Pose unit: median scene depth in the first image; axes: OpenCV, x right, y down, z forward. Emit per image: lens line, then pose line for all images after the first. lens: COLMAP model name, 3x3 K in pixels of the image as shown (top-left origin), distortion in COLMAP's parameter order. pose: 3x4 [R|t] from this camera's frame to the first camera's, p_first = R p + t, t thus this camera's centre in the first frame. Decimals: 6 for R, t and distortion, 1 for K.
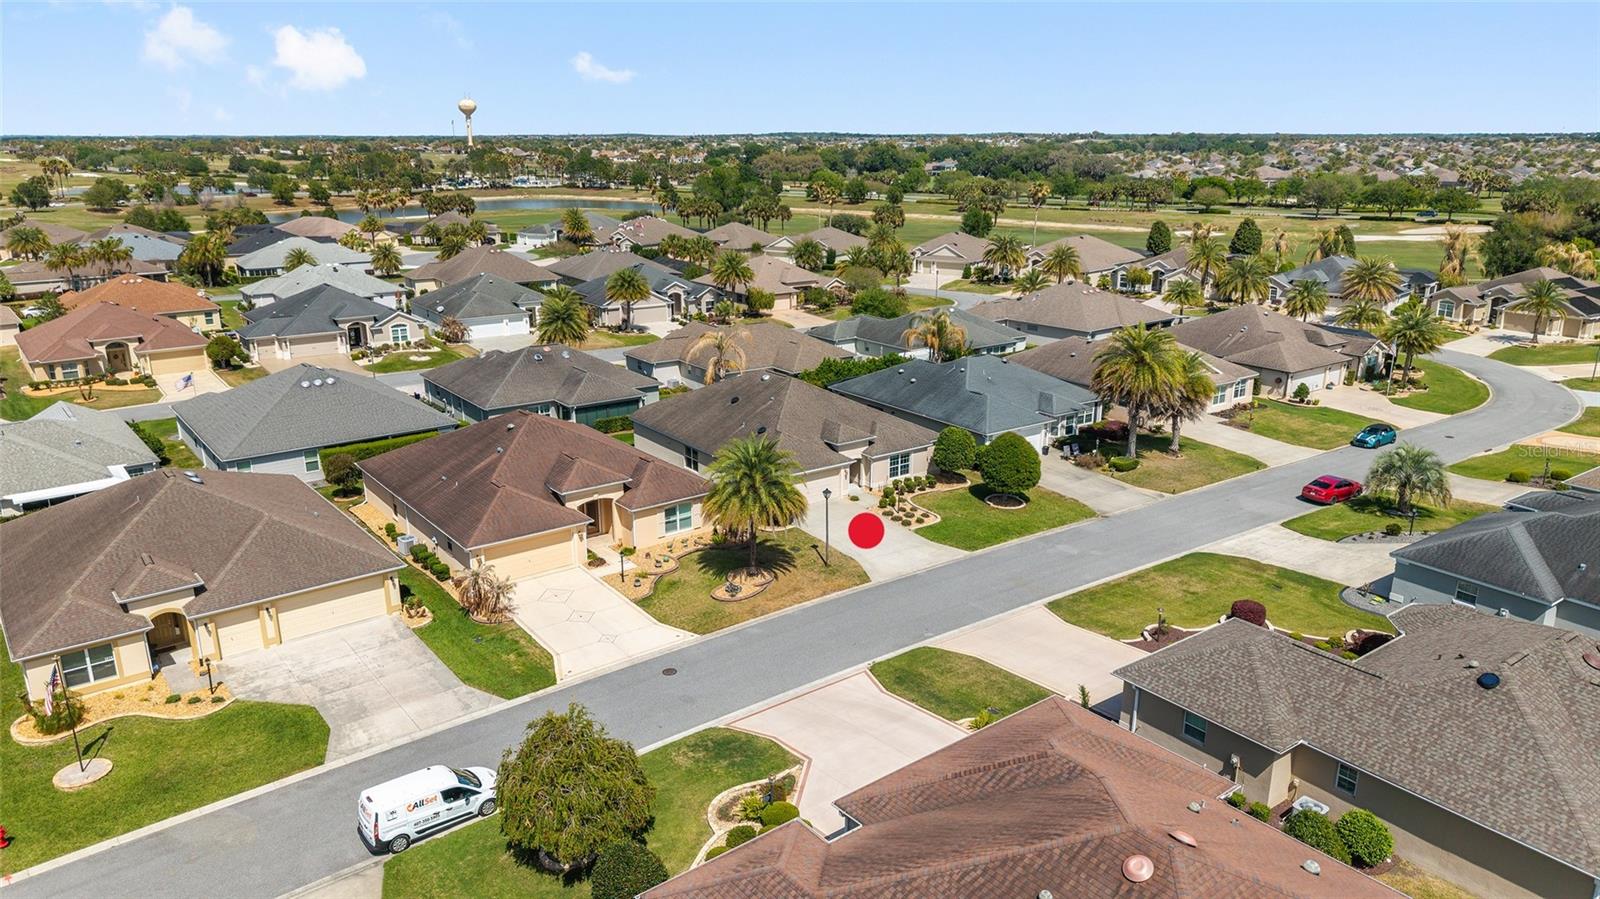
lens RADIAL K [[1068.4, 0, 803.4], [0, 1068.4, 450.5], [0, 0, 1]] dist [0.032408, -0.033770]
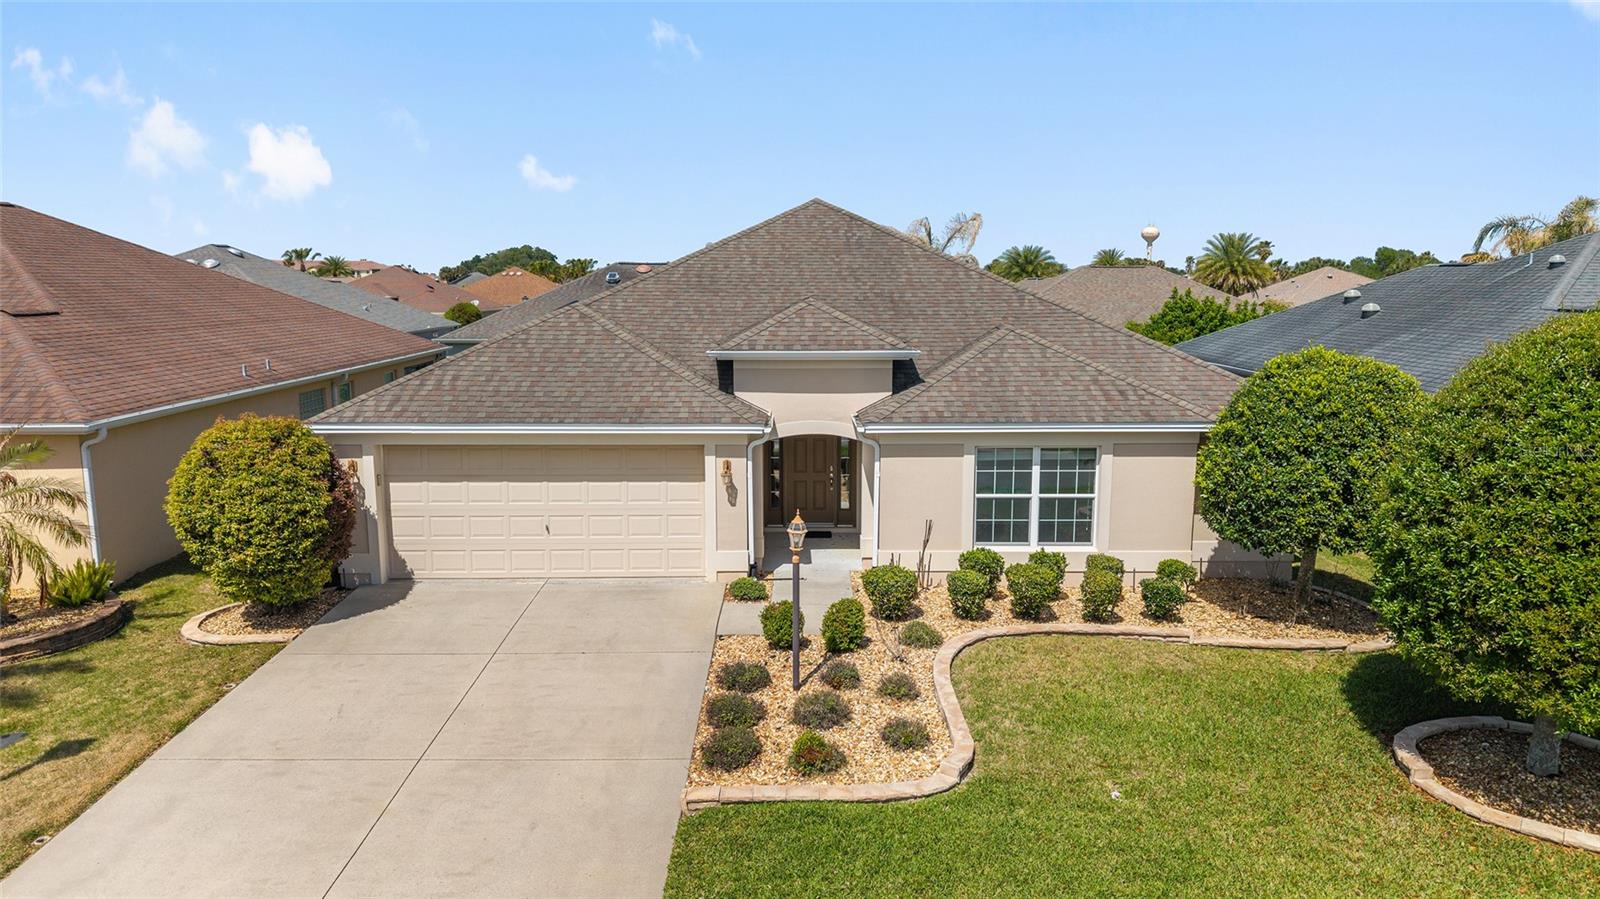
lens RADIAL K [[1068.4, 0, 790.5], [0, 1068.4, 455.5], [0, 0, 1]] dist [0.032408, -0.033770]
pose [[0.809931, 0.092956, -0.579112, 0.194148], [-0.161903, 0.984432, -0.068417, 0.031900], [0.563736, 0.149173, 0.812372, 0.852361]]
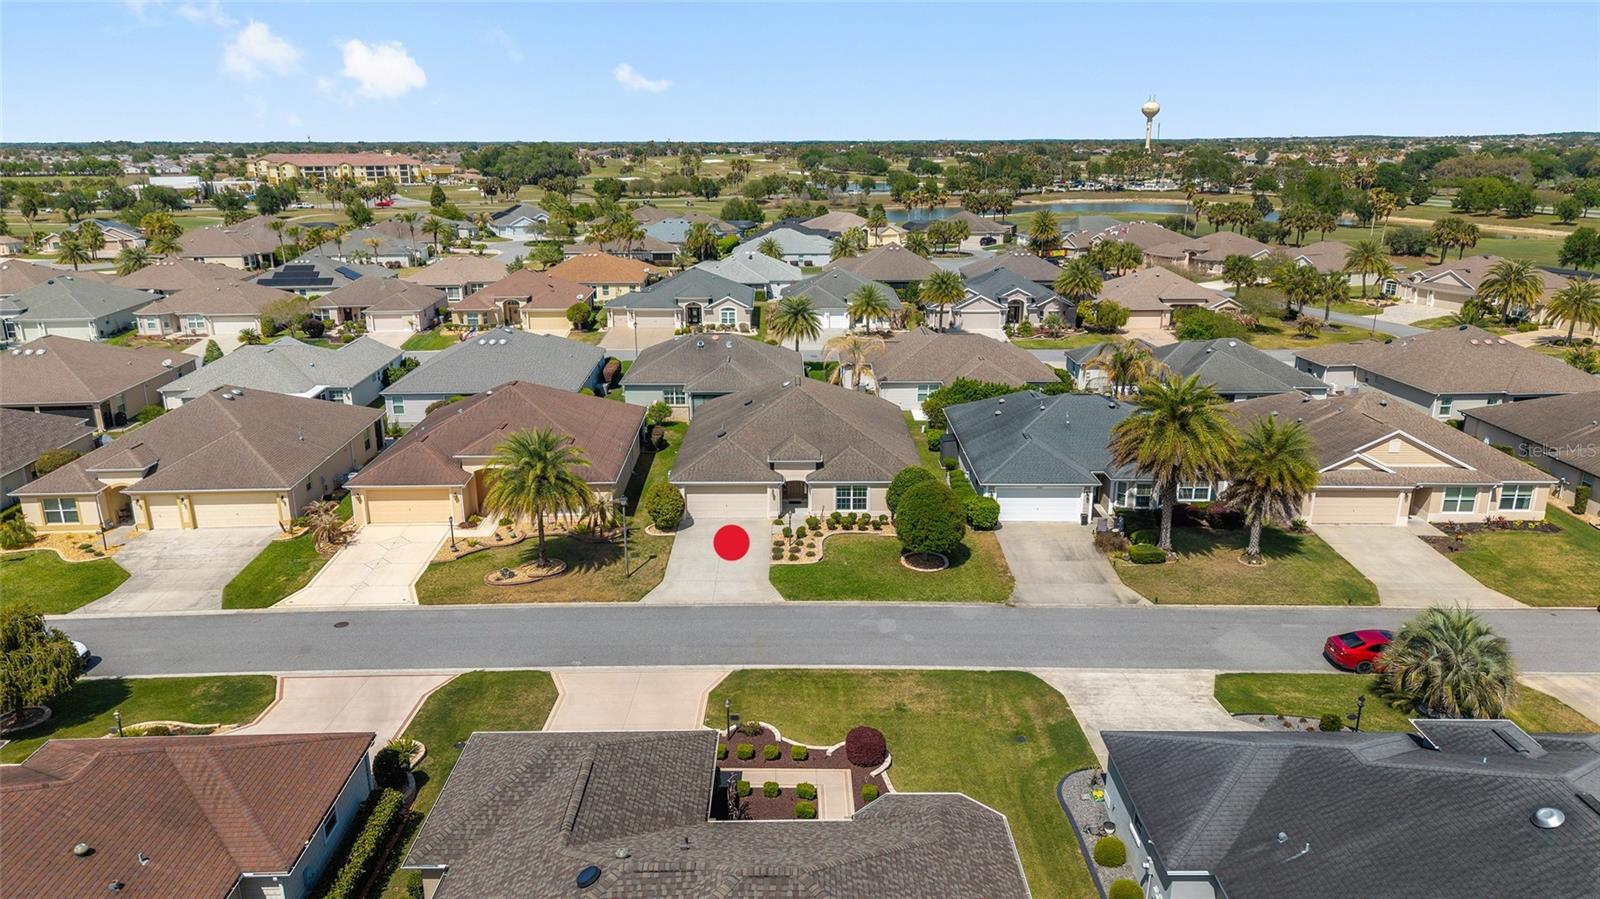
lens RADIAL K [[1068.4, 0, 797.3], [0, 1068.4, 445.3], [0, 0, 1]] dist [0.032408, -0.033770]
pose [[0.812019, 0.156799, -0.562174, 0.595081], [-0.160871, 0.986053, 0.042658, -0.065289], [0.561022, 0.055798, 0.825918, 0.255952]]
